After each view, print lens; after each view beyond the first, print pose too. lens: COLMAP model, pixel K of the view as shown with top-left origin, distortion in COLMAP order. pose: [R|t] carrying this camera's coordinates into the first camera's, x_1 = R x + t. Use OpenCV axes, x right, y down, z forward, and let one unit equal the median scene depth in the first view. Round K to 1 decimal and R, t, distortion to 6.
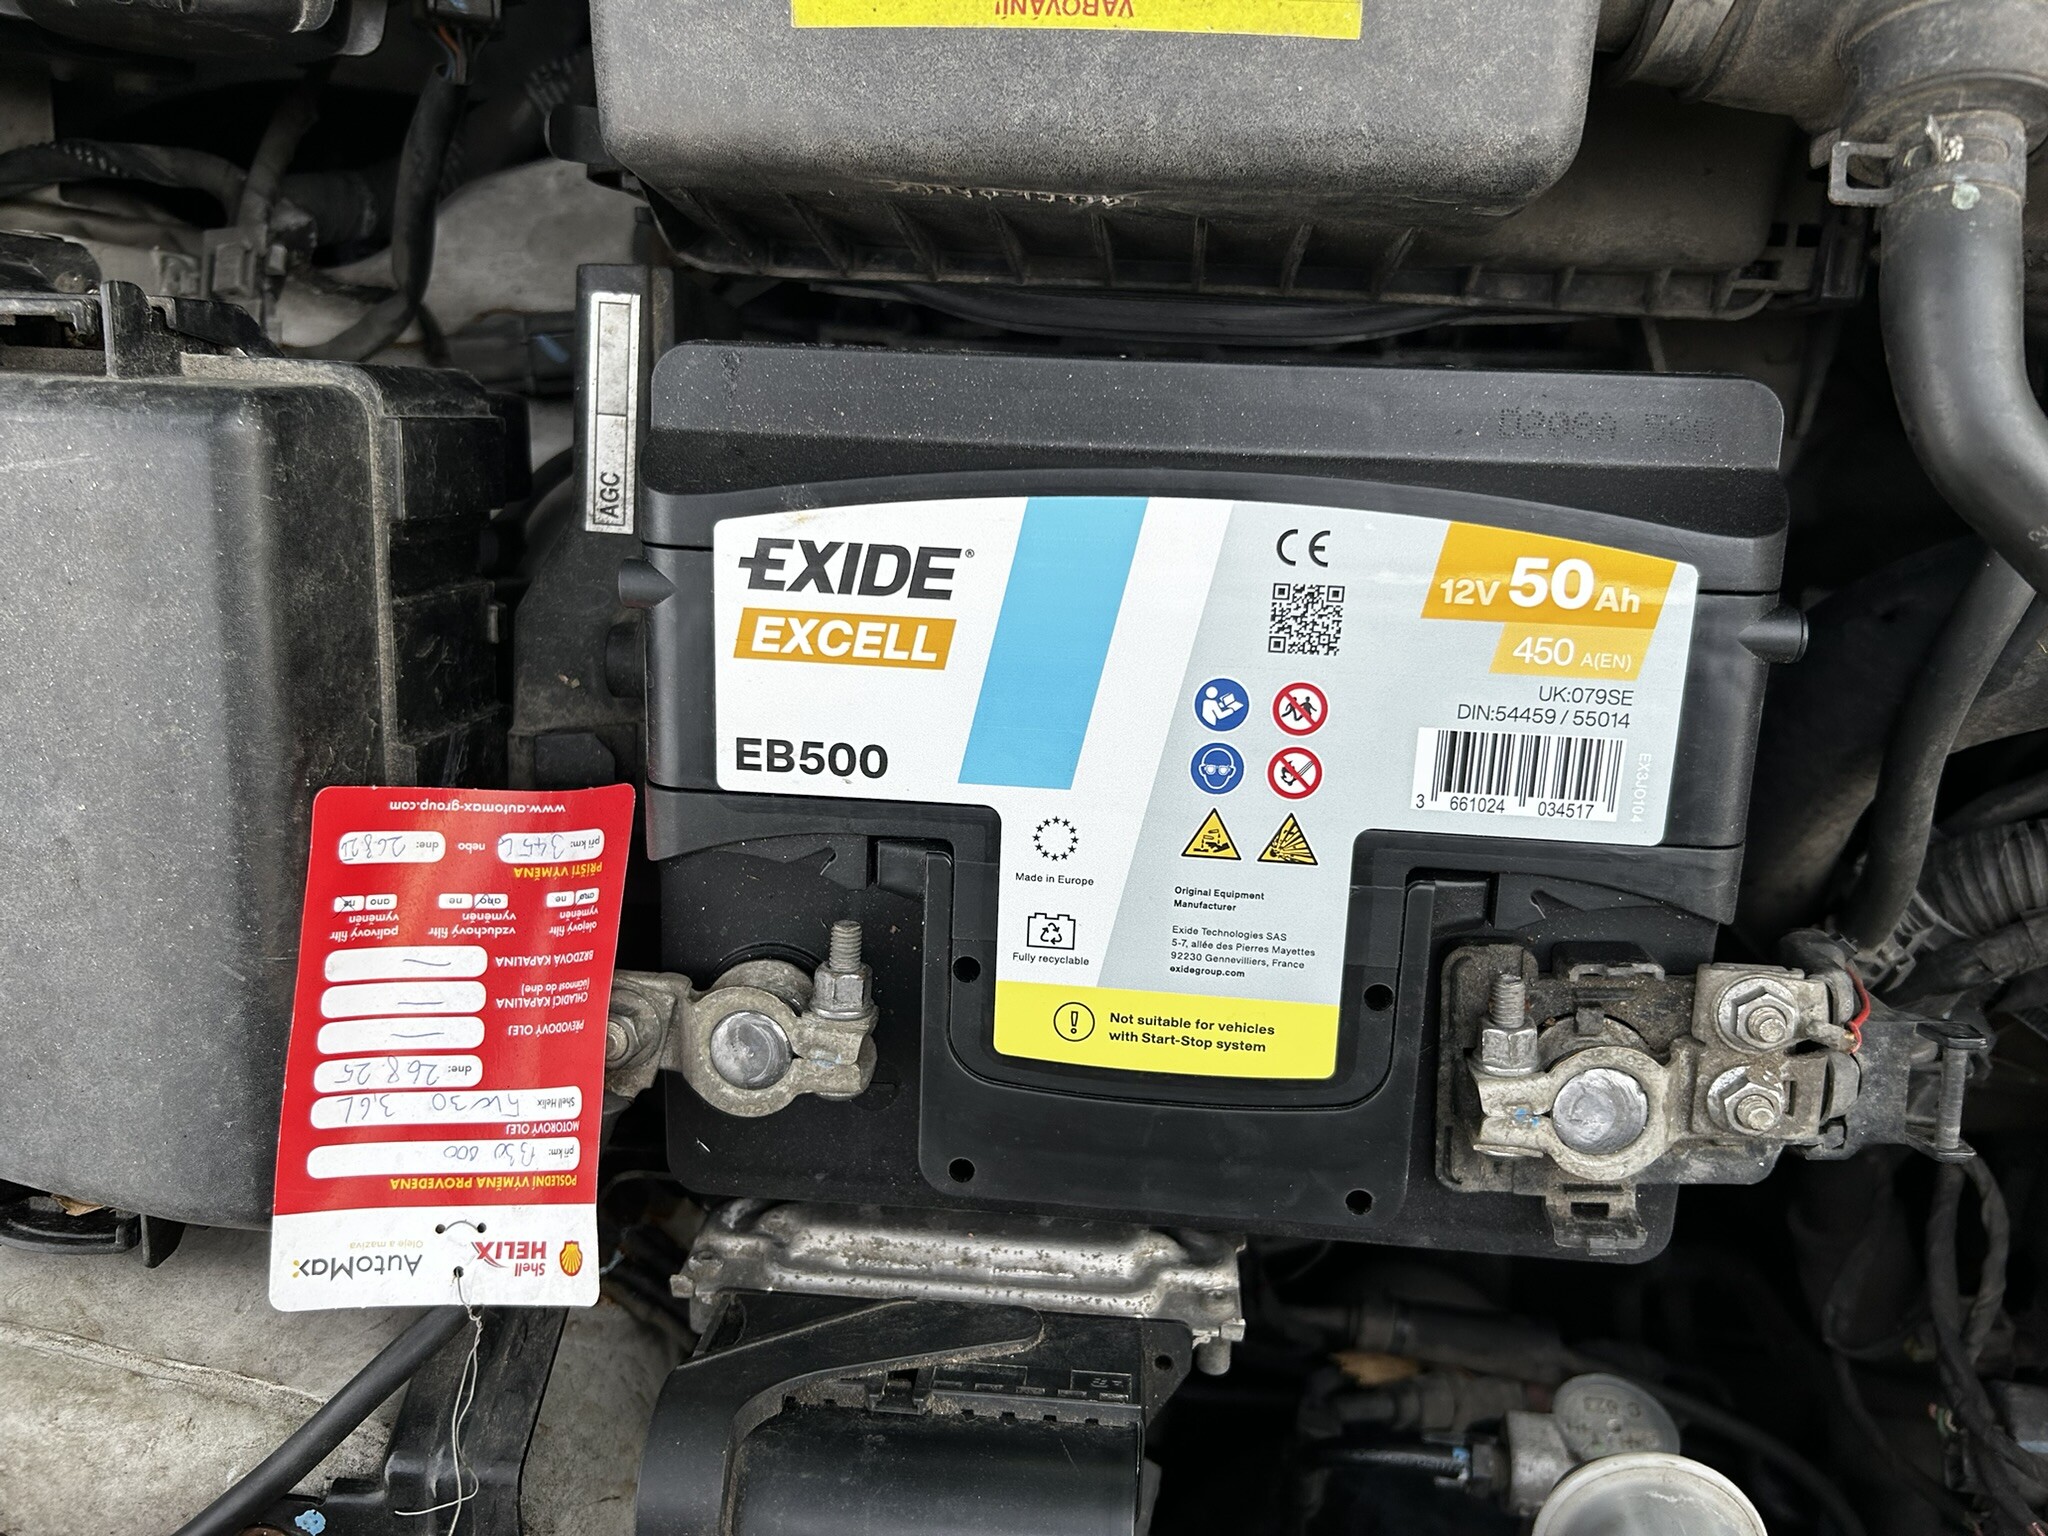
lens RADIAL K [[1544.9, 0, 1024.0], [0, 1544.9, 768.0], [0, 0, 1]] dist [0.017754, 0.002112]
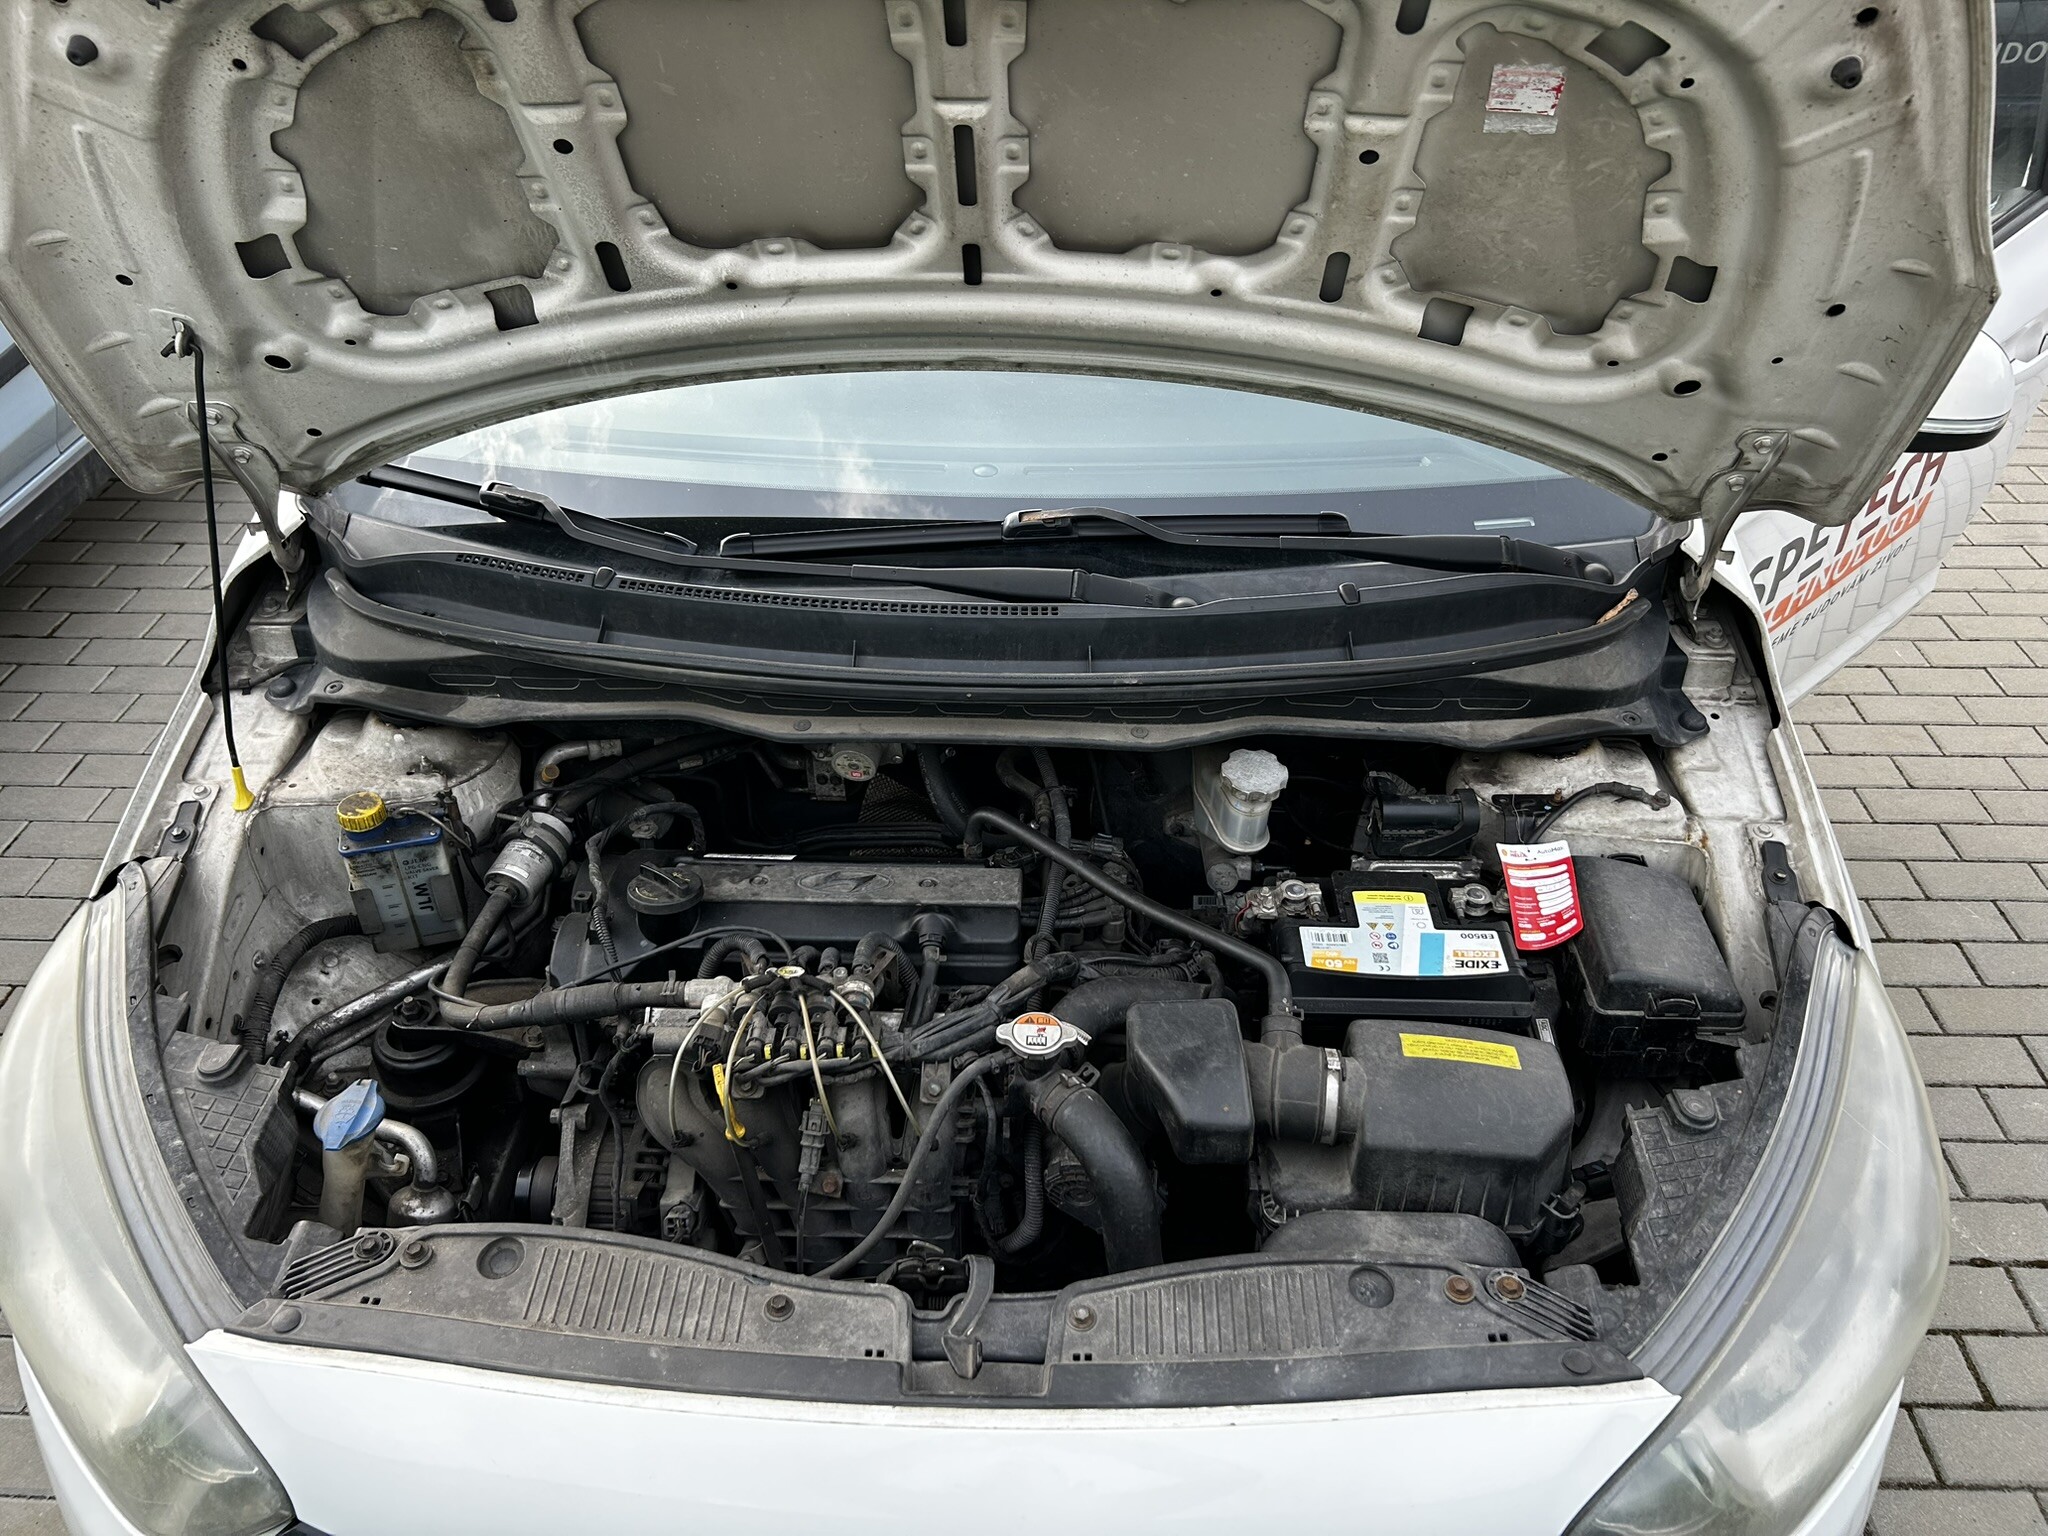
lens RADIAL K [[1544.9, 0, 1024.0], [0, 1544.9, 768.0], [0, 0, 1]] dist [0.017754, 0.002112]
pose [[-0.996208, 0.075904, 0.042528, 0.958468], [-0.029751, -0.756509, 0.653306, -2.549128], [0.081762, 0.649563, 0.755899, -2.893027]]
